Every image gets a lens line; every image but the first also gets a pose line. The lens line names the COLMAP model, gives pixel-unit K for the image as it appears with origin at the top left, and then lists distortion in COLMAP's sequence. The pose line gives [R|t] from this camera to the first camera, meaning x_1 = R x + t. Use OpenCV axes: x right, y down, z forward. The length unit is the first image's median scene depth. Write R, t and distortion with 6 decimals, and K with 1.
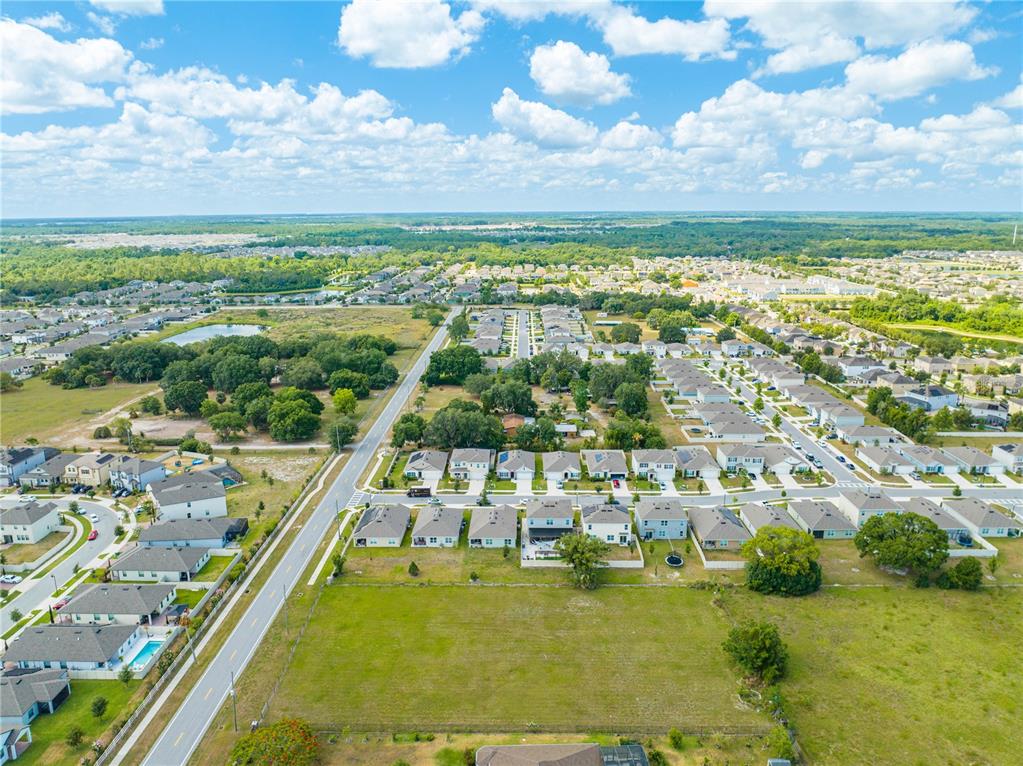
lens RADIAL K [[720.1, 0, 506.1], [0, 720.1, 384.2], [0, 0, 1]] dist [-0.032133, -0.008068]
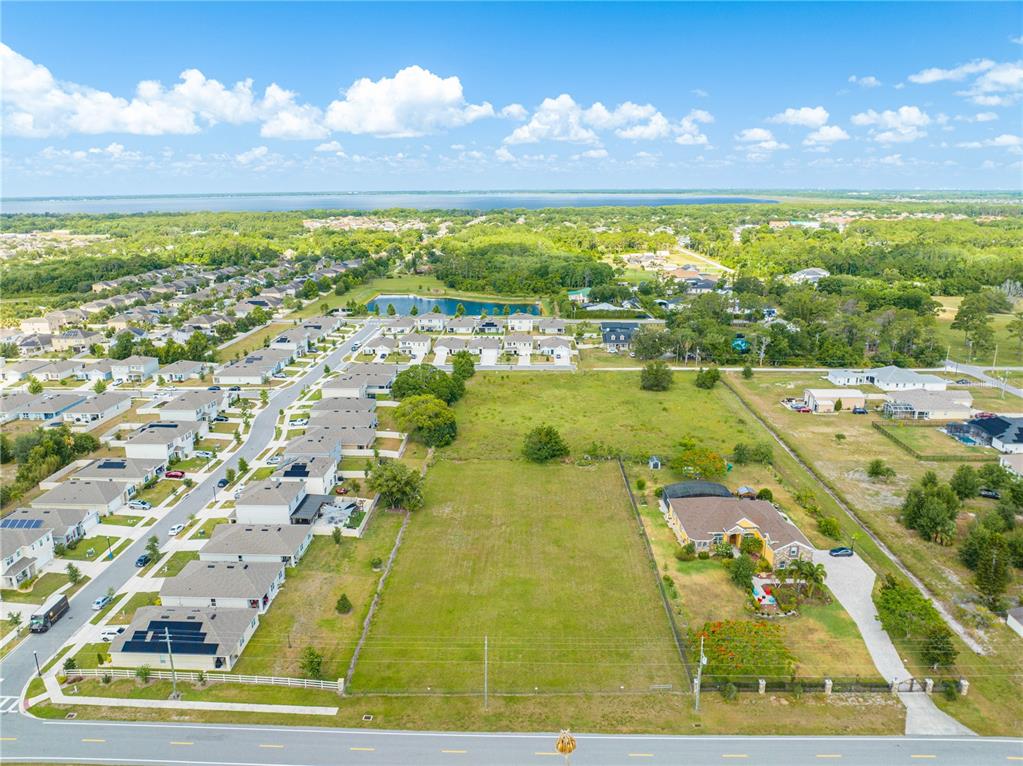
lens RADIAL K [[721.1, 0, 506.3], [0, 721.1, 383.3], [0, 0, 1]] dist [-0.044109, 0.017267]
pose [[0.010927, -0.257303, 0.966269, -0.561004], [0.244715, 0.937630, 0.246909, -0.058522], [-0.969533, 0.233763, 0.073211, 0.559307]]
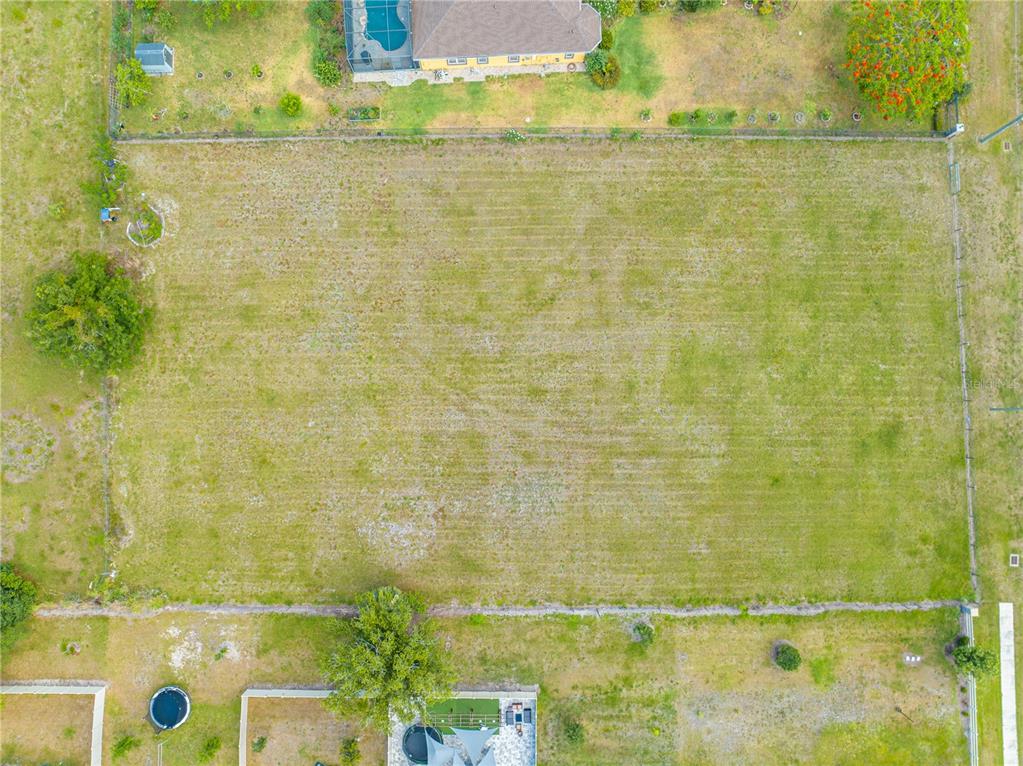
lens RADIAL K [[720.1, 0, 506.1], [0, 720.1, 384.2], [0, 0, 1]] dist [-0.032133, -0.008068]
pose [[-0.999666, 0.024684, 0.007598, 0.023395], [0.002445, -0.202399, 0.979300, -0.091496], [0.025711, 0.978992, 0.202271, 0.564721]]
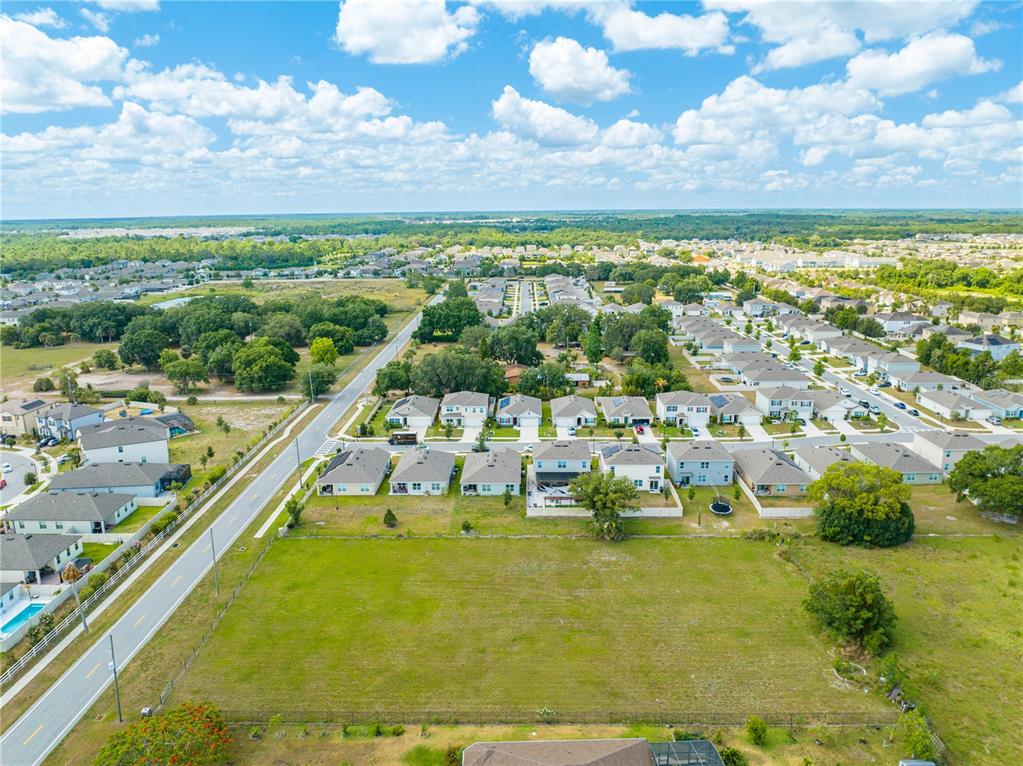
lens RADIAL K [[721.1, 0, 506.3], [0, 721.1, 383.3], [0, 0, 1]] dist [-0.044109, 0.017267]
pose [[0.999989, -0.004176, -0.002331, 0.000575], [0.004174, 0.999991, -0.000898, 0.083329], [0.002334, 0.000889, 0.999997, 0.161224]]
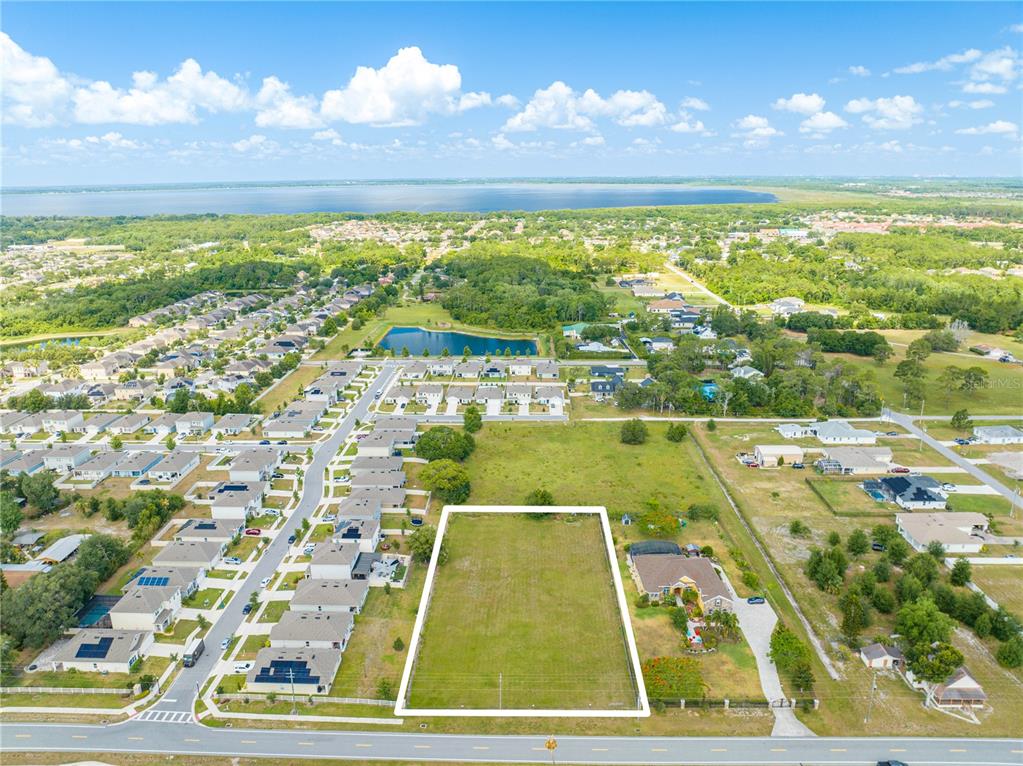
lens RADIAL K [[719.7, 0, 505.7], [0, 719.7, 380.6], [0, 0, 1]] dist [-0.014675, -0.045975]
pose [[0.009099, -0.270229, 0.962753, -0.742914], [0.247828, 0.933365, 0.259638, -0.230333], [-0.968761, 0.236234, 0.075463, 0.520992]]
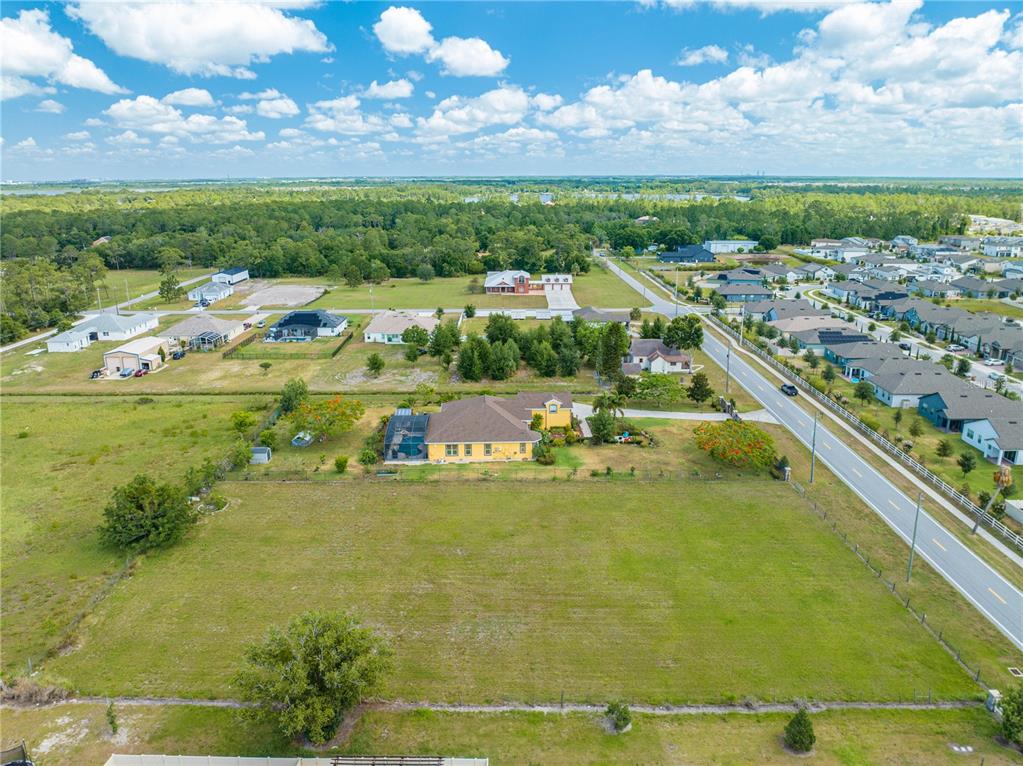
lens RADIAL K [[721.1, 0, 506.3], [0, 721.1, 383.3], [0, 0, 1]] dist [-0.044109, 0.017267]
pose [[-0.999837, 0.014745, -0.010391, 0.010167], [0.007564, 0.865658, 0.500579, -0.045318], [0.016376, 0.500419, -0.865628, 0.908307]]
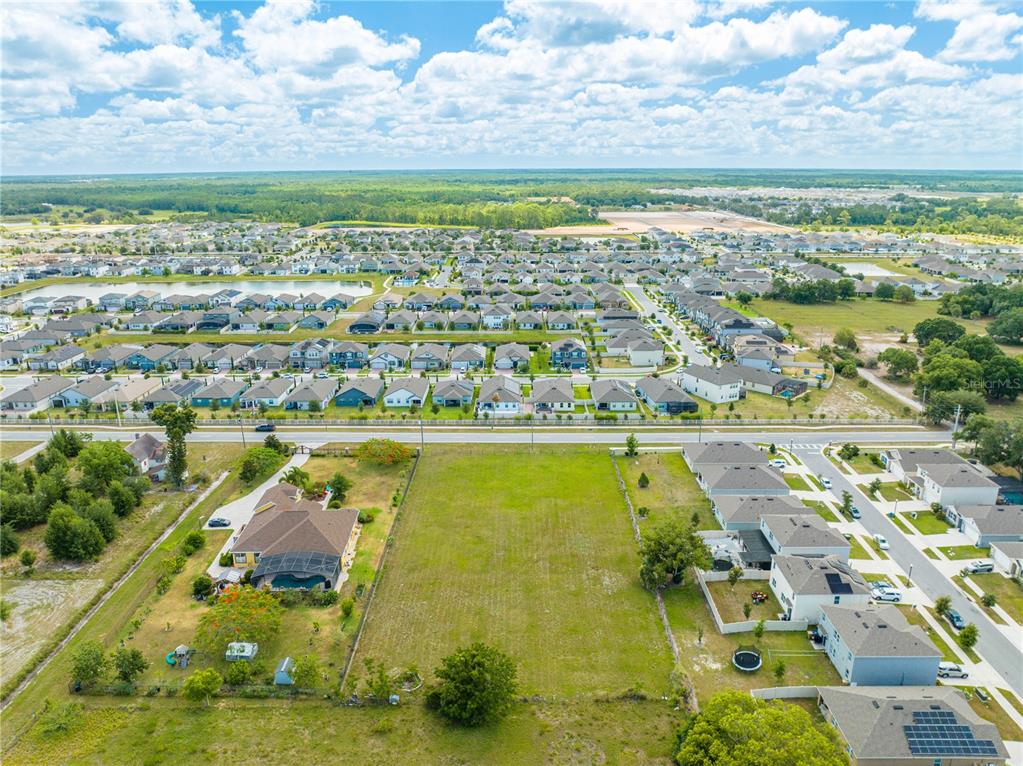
lens RADIAL K [[721.1, 0, 506.3], [0, 721.1, 383.3], [0, 0, 1]] dist [-0.044109, 0.017267]
pose [[0.004814, 0.296827, -0.954919, 0.565259], [-0.232201, 0.929161, 0.287649, -0.074013], [0.972656, 0.220349, 0.073397, 0.541745]]
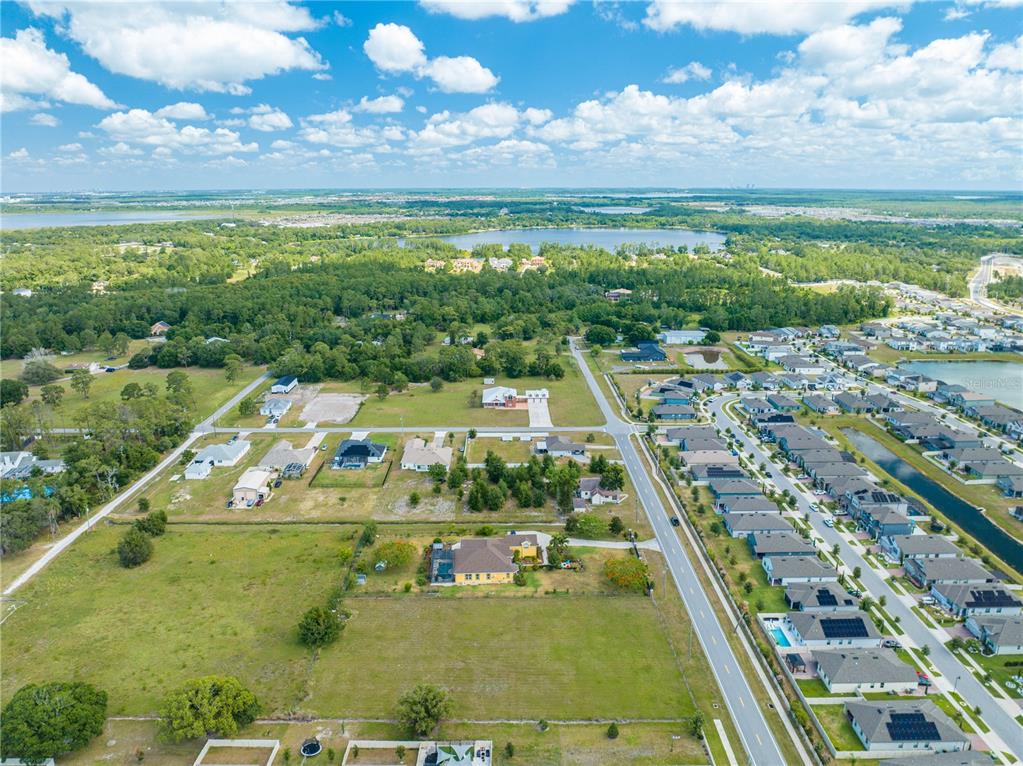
lens RADIAL K [[720.1, 0, 506.1], [0, 720.1, 384.2], [0, 0, 1]] dist [-0.032133, -0.008068]
pose [[-0.999652, 0.015007, -0.021699, 0.012343], [0.002436, 0.871451, 0.490477, -0.414196], [0.026270, 0.490254, -0.871184, 1.168853]]
